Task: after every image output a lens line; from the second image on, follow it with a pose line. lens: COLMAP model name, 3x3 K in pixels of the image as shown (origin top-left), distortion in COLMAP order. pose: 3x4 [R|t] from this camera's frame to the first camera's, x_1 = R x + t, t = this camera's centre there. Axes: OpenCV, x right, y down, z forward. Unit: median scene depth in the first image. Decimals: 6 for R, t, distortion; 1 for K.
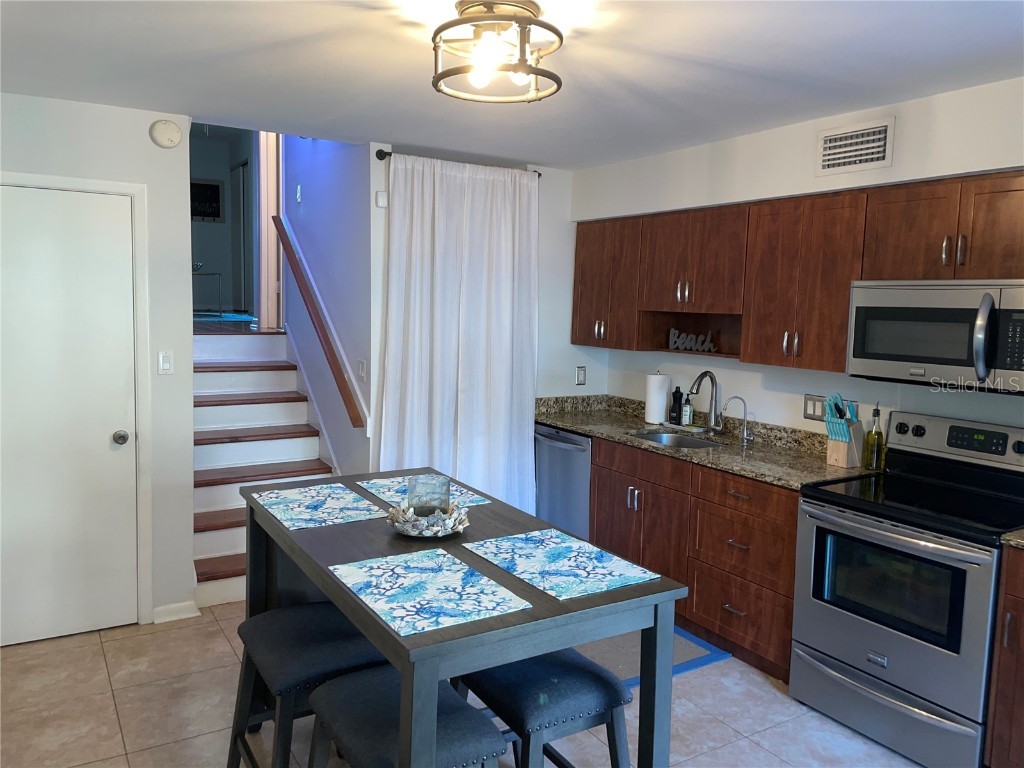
lens RADIAL K [[767.5, 0, 508.5], [0, 767.5, 381.2], [0, 0, 1]] dist [0.077544, -0.095476]
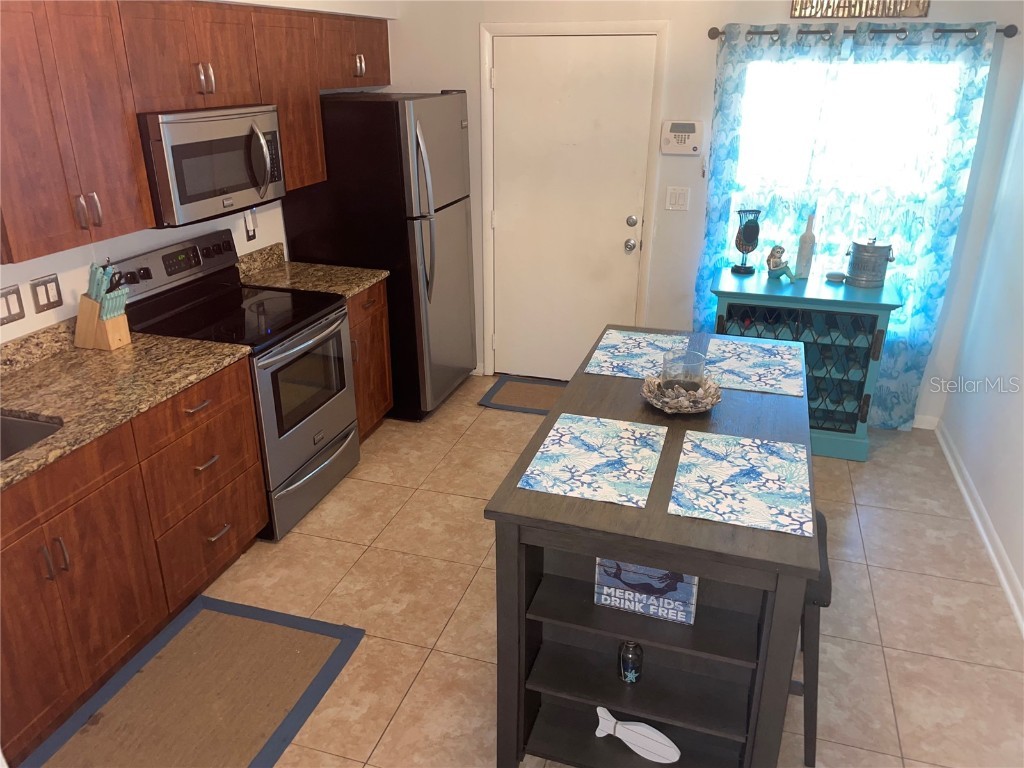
lens RADIAL K [[767.5, 0, 509.7], [0, 767.5, 384.5], [0, 0, 1]] dist [0.077544, -0.095476]
pose [[-0.651866, -0.316592, 0.689087, -0.651052], [0.062510, 0.883159, 0.464889, -0.321588], [-0.755753, 0.346121, -0.555911, 1.709184]]
